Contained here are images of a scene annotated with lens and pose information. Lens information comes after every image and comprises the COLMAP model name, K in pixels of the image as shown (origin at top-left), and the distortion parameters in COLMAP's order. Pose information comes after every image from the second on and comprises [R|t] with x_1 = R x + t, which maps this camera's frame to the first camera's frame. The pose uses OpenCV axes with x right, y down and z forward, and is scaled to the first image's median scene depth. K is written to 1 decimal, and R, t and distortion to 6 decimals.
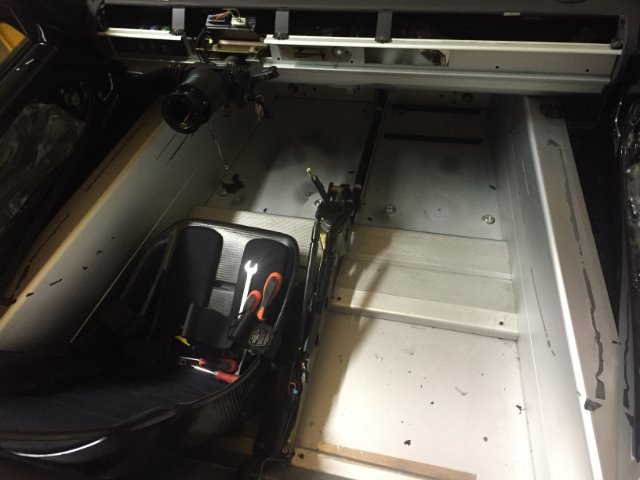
lens RADIAL K [[525.0, 0, 326.2], [0, 525.0, 240.2], [0, 0, 1]] dist [0.020604, -0.001006]
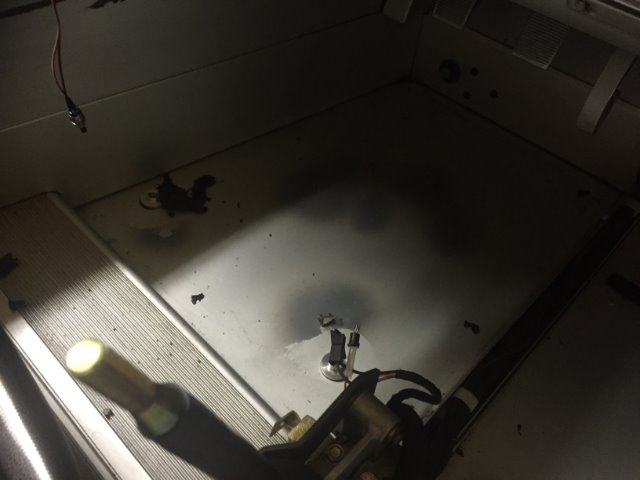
lens RADIAL K [[525.0, 0, 320.2], [0, 525.0, 240.2], [0, 0, 1]] dist [0.020604, -0.001006]
pose [[0.841643, 0.494142, -0.217852, 0.010678], [-0.506726, 0.862104, -0.002204, -0.125700], [0.186722, 0.112247, 0.975979, 0.634468]]
